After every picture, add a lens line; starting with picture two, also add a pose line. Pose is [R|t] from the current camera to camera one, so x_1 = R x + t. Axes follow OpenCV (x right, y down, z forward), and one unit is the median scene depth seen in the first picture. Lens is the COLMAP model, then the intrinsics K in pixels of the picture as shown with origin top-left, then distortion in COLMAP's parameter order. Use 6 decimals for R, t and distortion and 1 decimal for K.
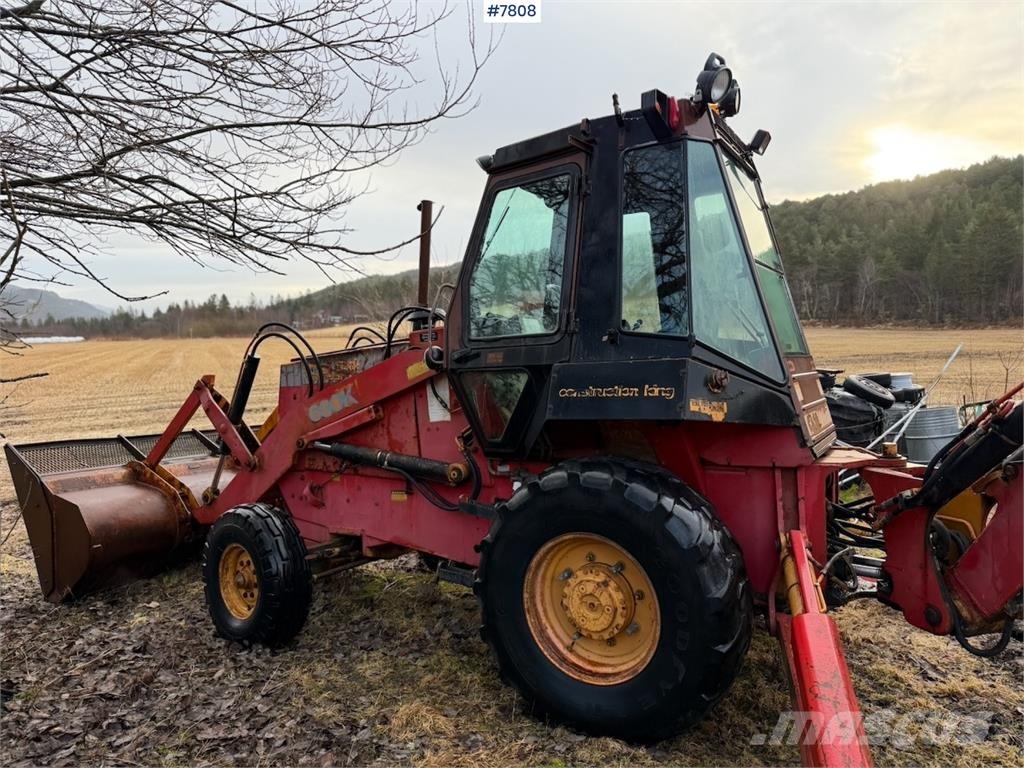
lens RADIAL K [[719.8, 0, 517.1], [0, 719.8, 381.8], [0, 0, 1]] dist [0.057245, -0.073495]
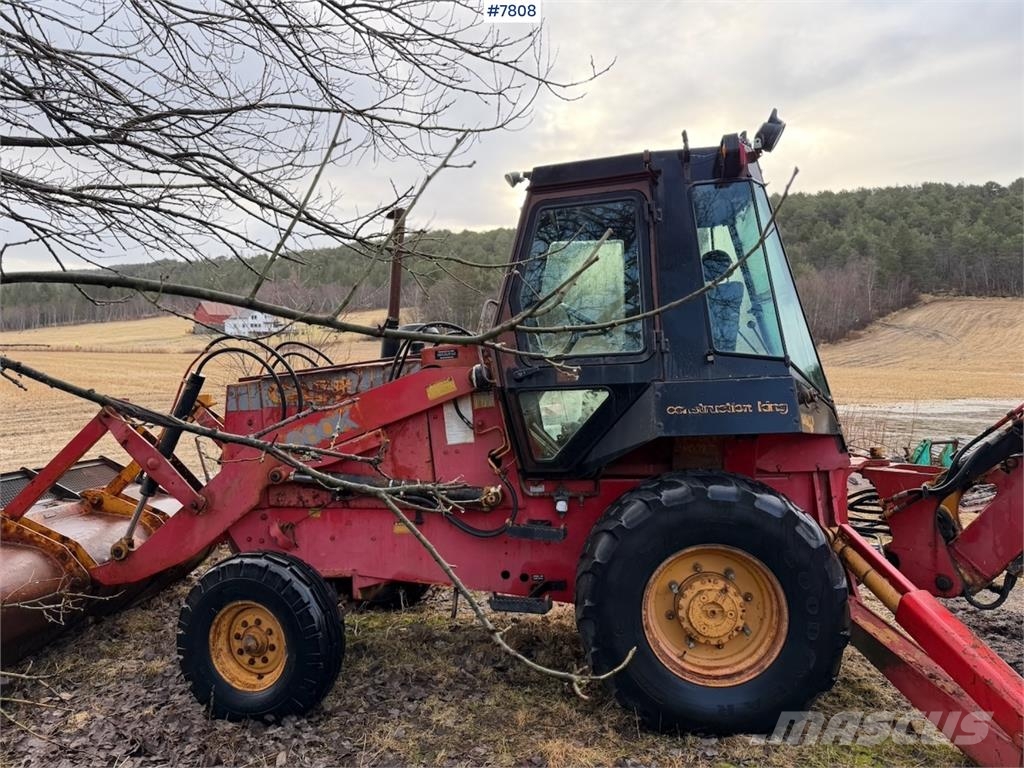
lens RADIAL K [[717.4, 0, 512.0], [0, 717.4, 384.0], [0, 0, 1]] dist [0.029230, -0.035212]
pose [[0.913697, -0.005063, 0.406365, -0.531558], [0.013795, 0.999733, -0.018560, -0.006198], [-0.406163, 0.022563, 0.913522, 0.142290]]
